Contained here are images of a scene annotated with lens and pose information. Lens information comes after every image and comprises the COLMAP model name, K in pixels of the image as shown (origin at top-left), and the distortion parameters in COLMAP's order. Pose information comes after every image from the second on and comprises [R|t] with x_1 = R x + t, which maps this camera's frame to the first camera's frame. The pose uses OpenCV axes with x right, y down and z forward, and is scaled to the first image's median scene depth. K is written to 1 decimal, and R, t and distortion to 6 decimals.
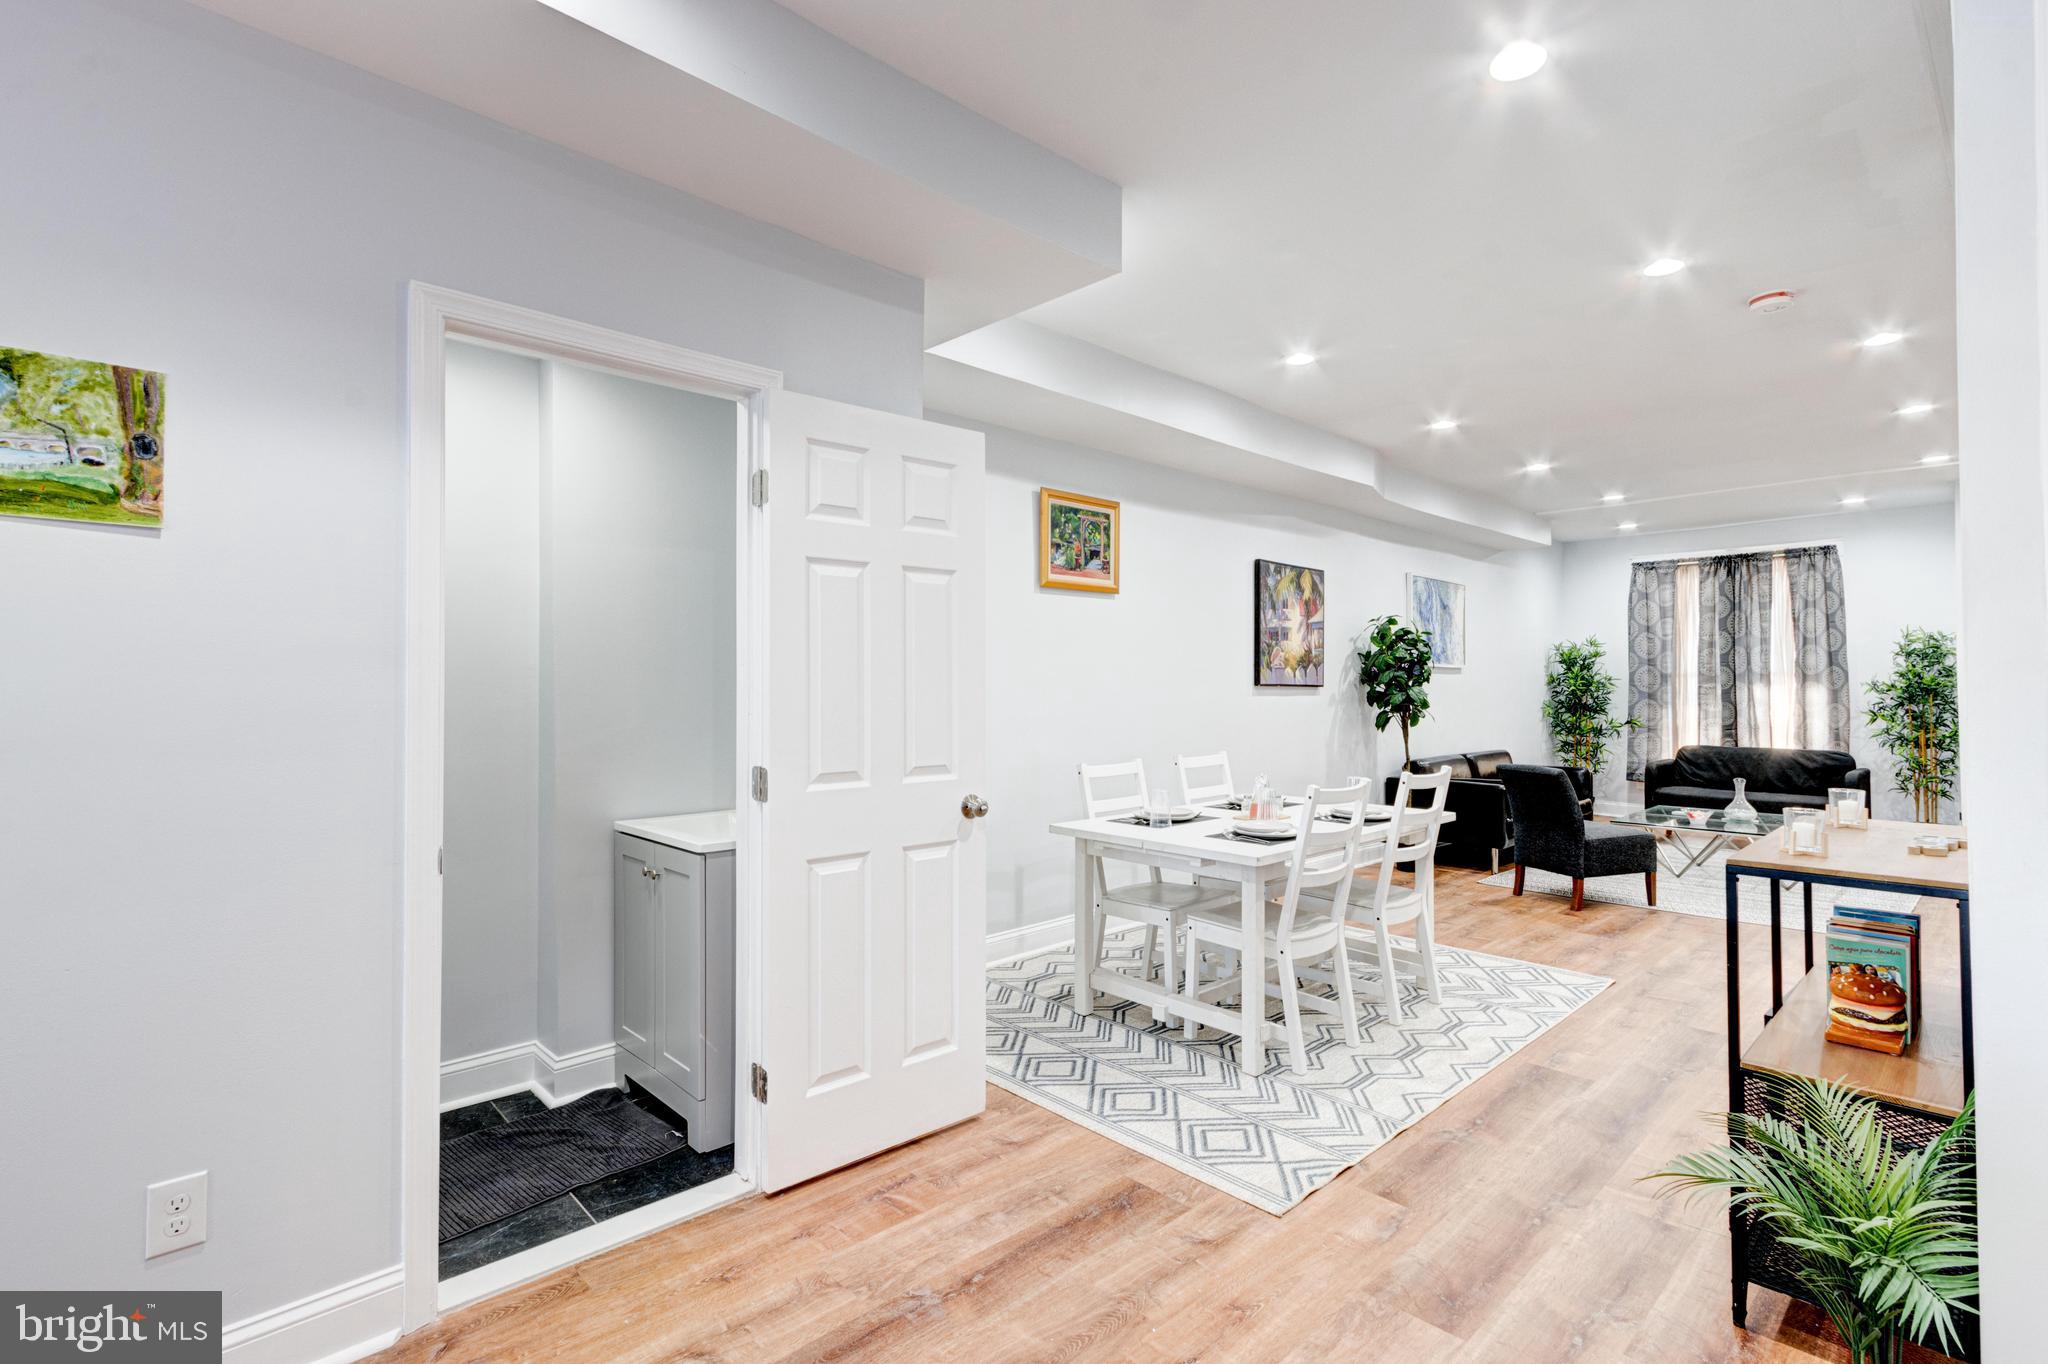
lens RADIAL K [[951.7, 0, 1015.3], [0, 951.7, 671.9], [0, 0, 1]] dist [0.020962, -0.015541]
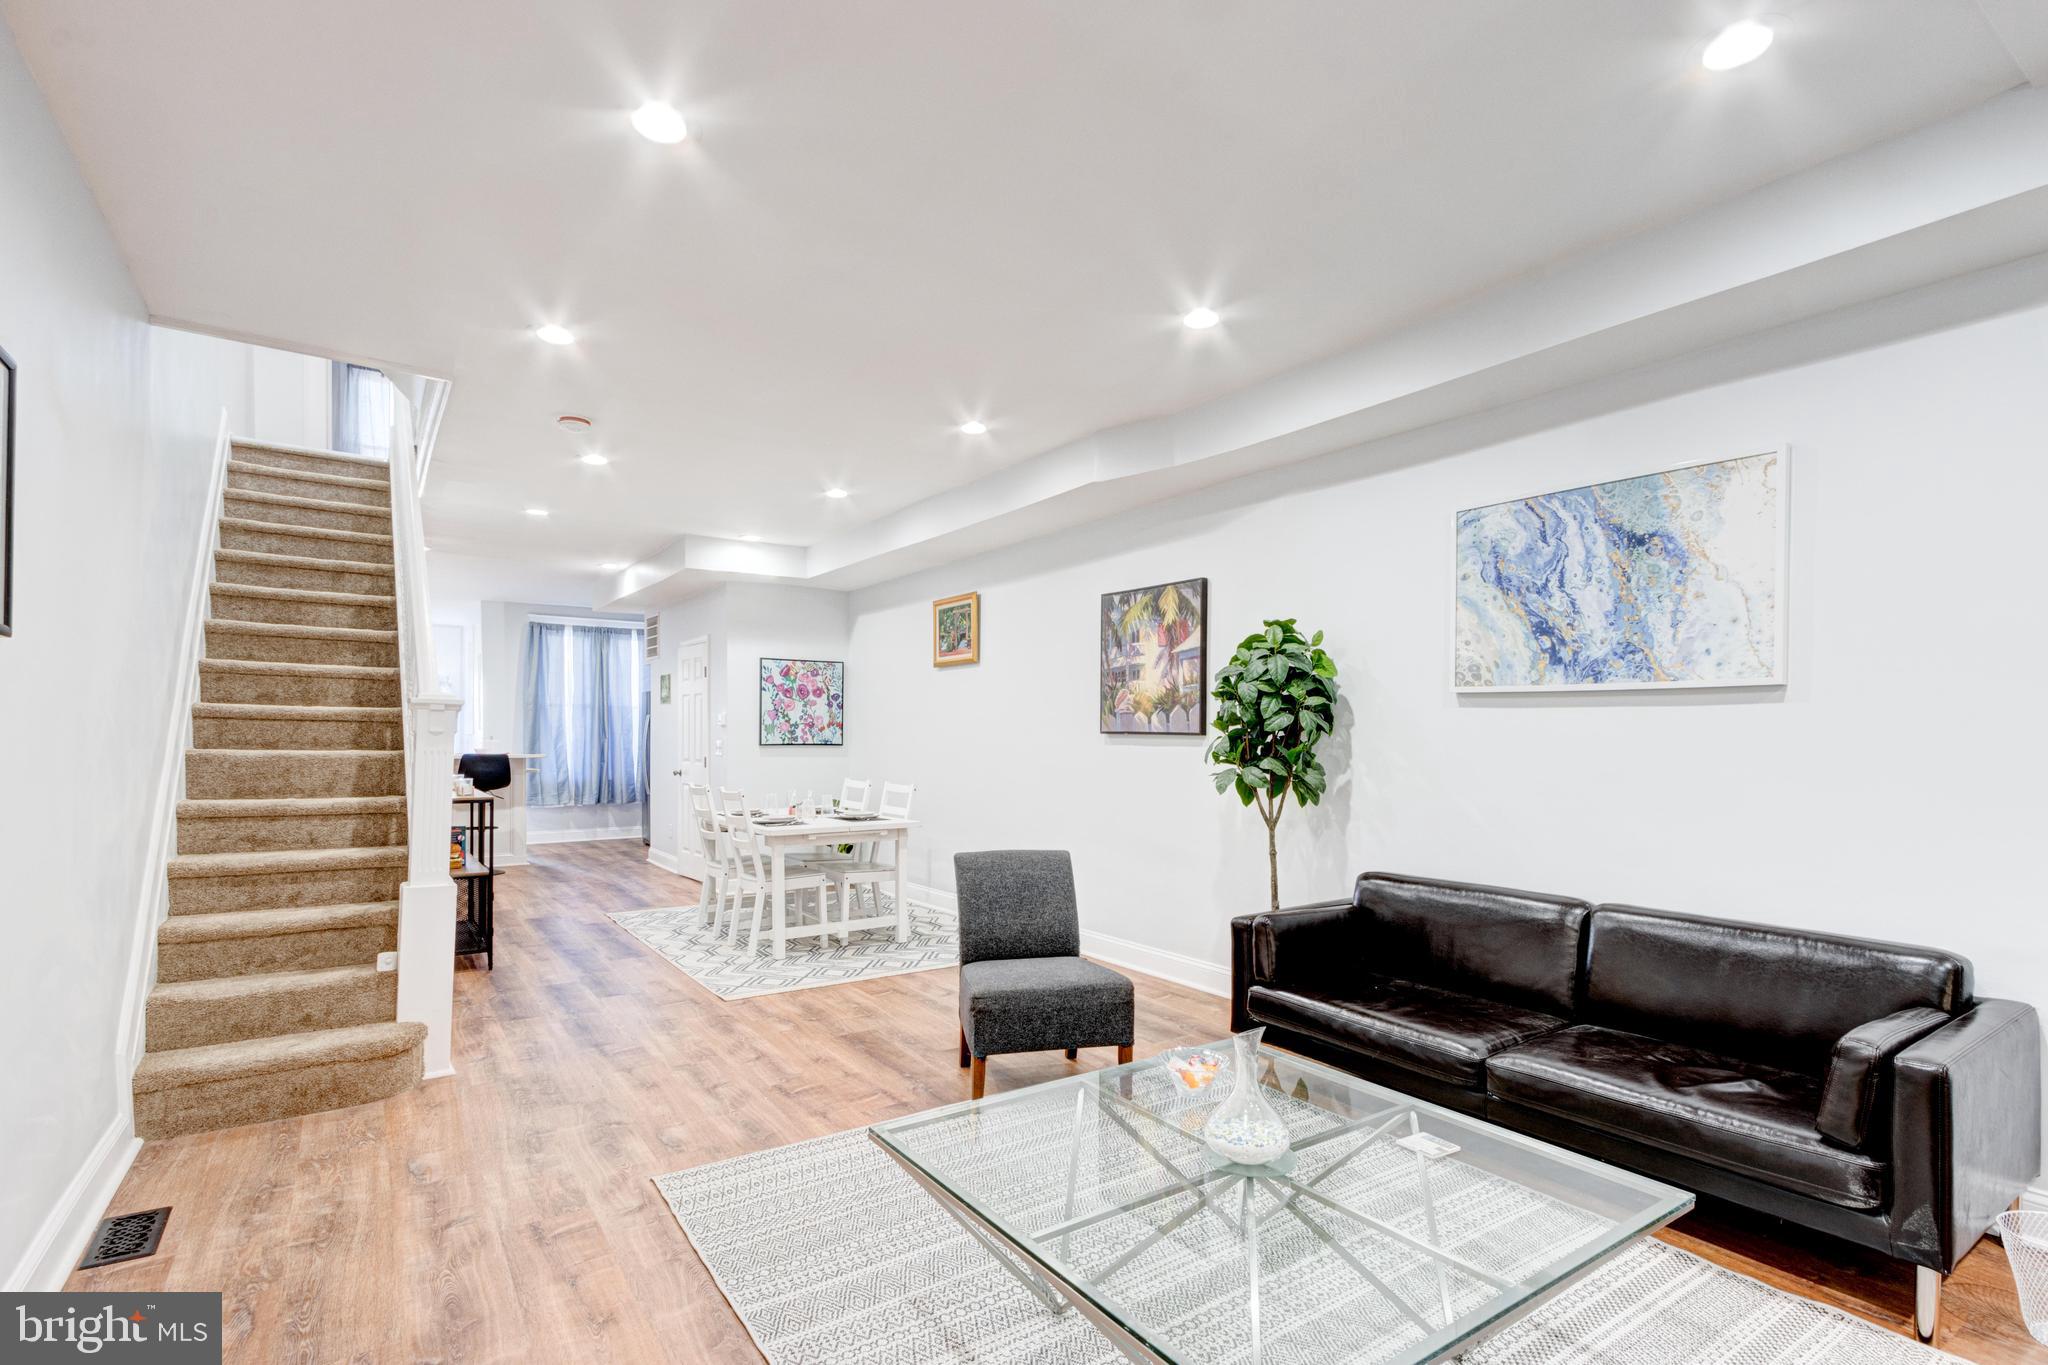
lens RADIAL K [[970.8, 0, 1040.6], [0, 970.8, 736.9], [0, 0, 1]] dist [0.005378, 0.000617]
pose [[-0.136544, 0.002614, -0.990631, 0.922059], [0.011109, 0.999938, 0.001107, 0.012494], [0.990572, -0.010853, -0.136565, 0.830559]]
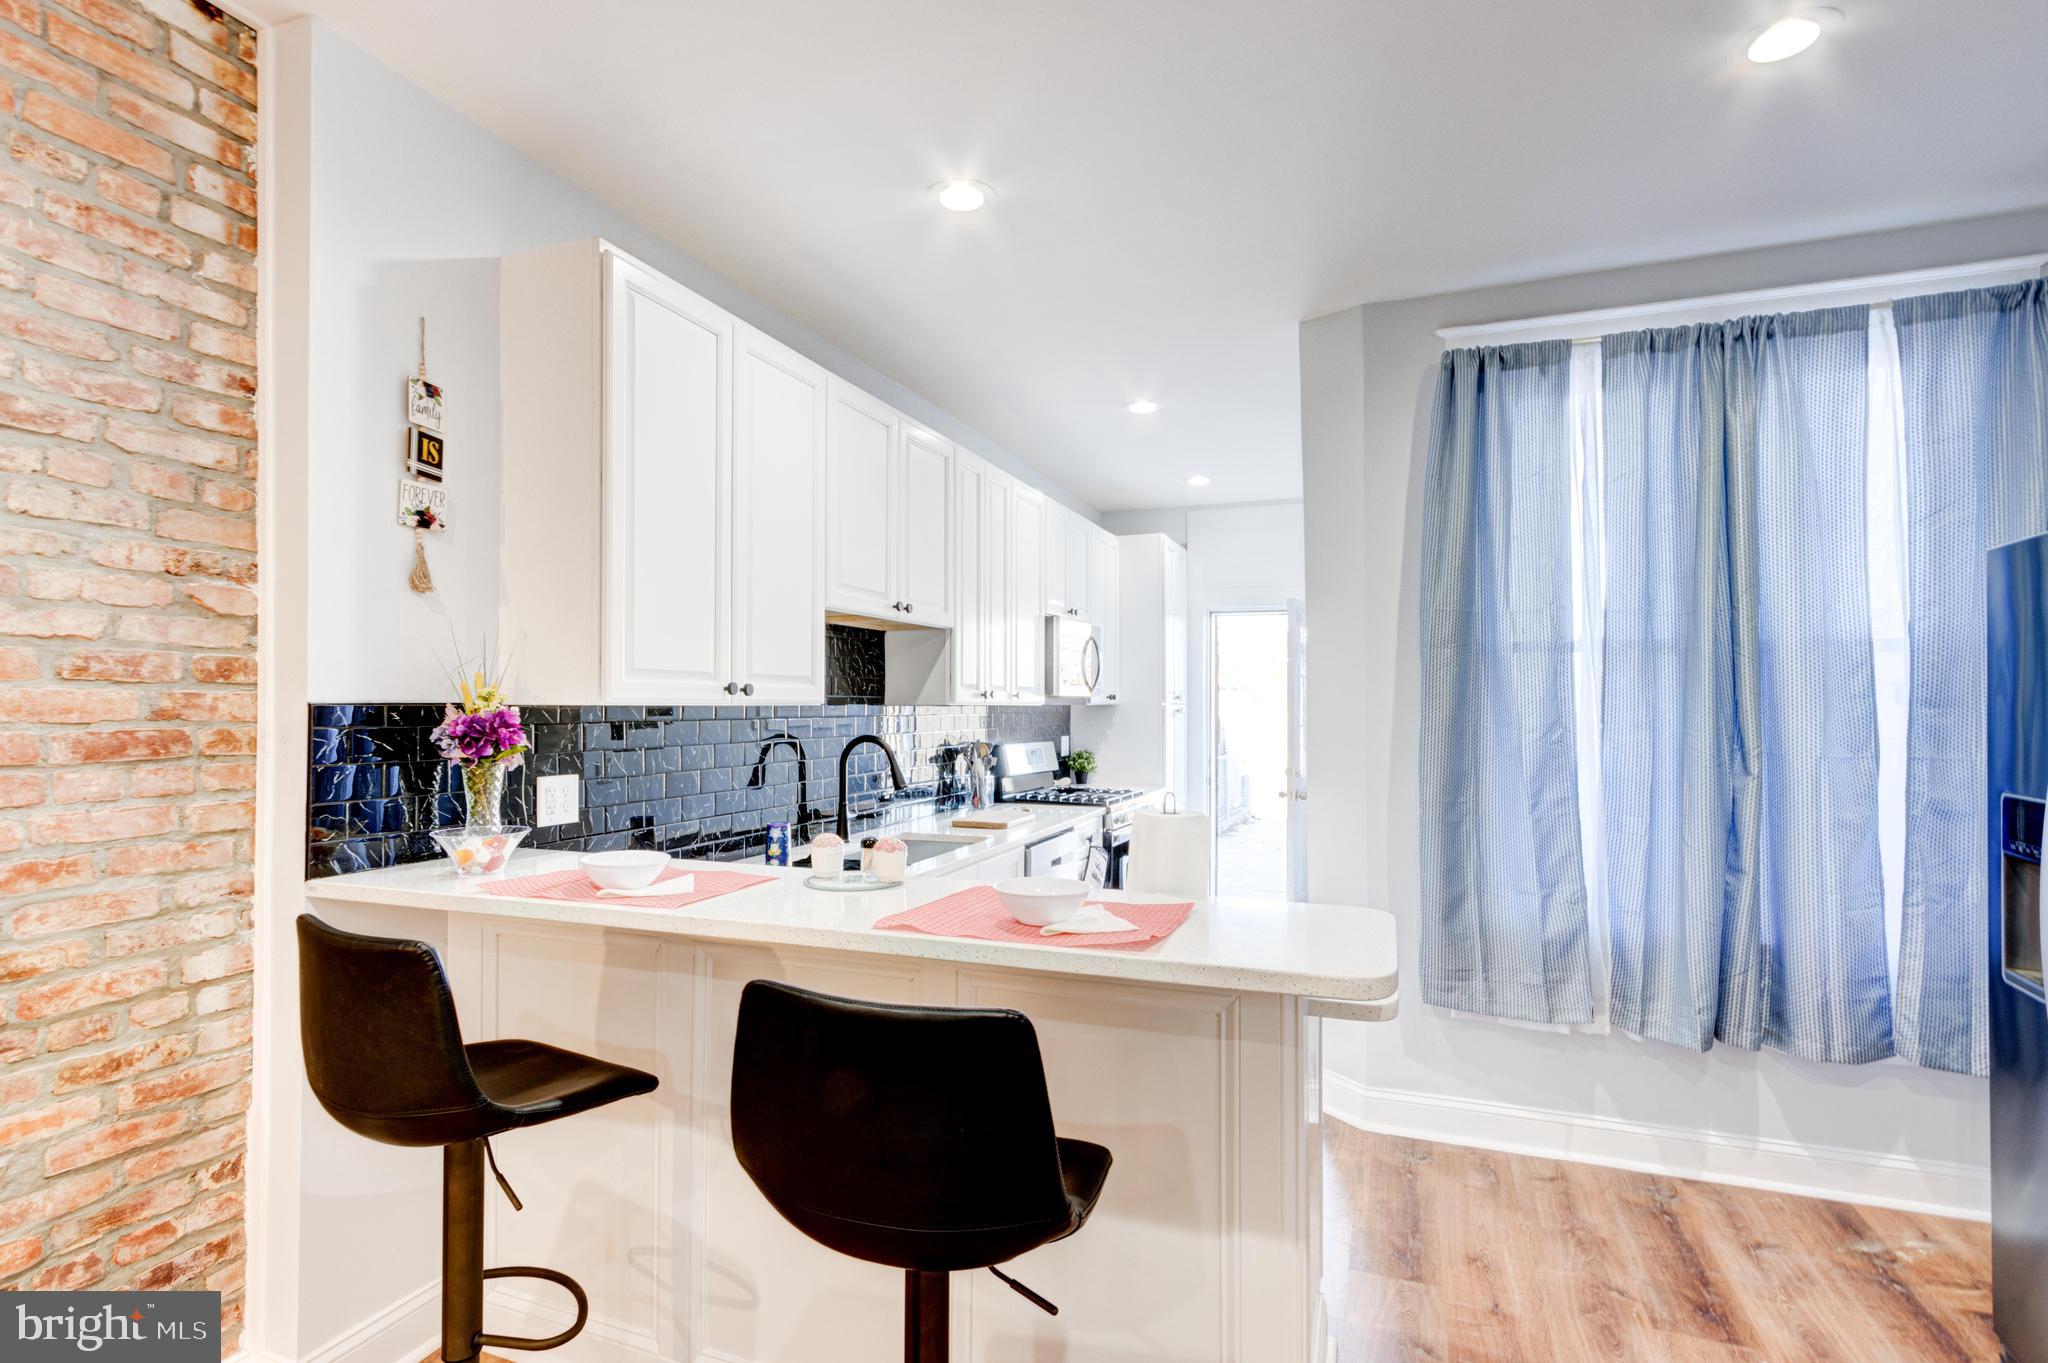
lens RADIAL K [[976.4, 0, 1028.3], [0, 976.4, 703.3], [0, 0, 1]] dist [0.001552, 0.000363]
pose [[-0.900614, 0.000427, -0.434620, -0.068424], [0.006893, 0.999888, -0.013299, -0.014737], [0.434566, -0.014973, -0.900516, 0.175936]]
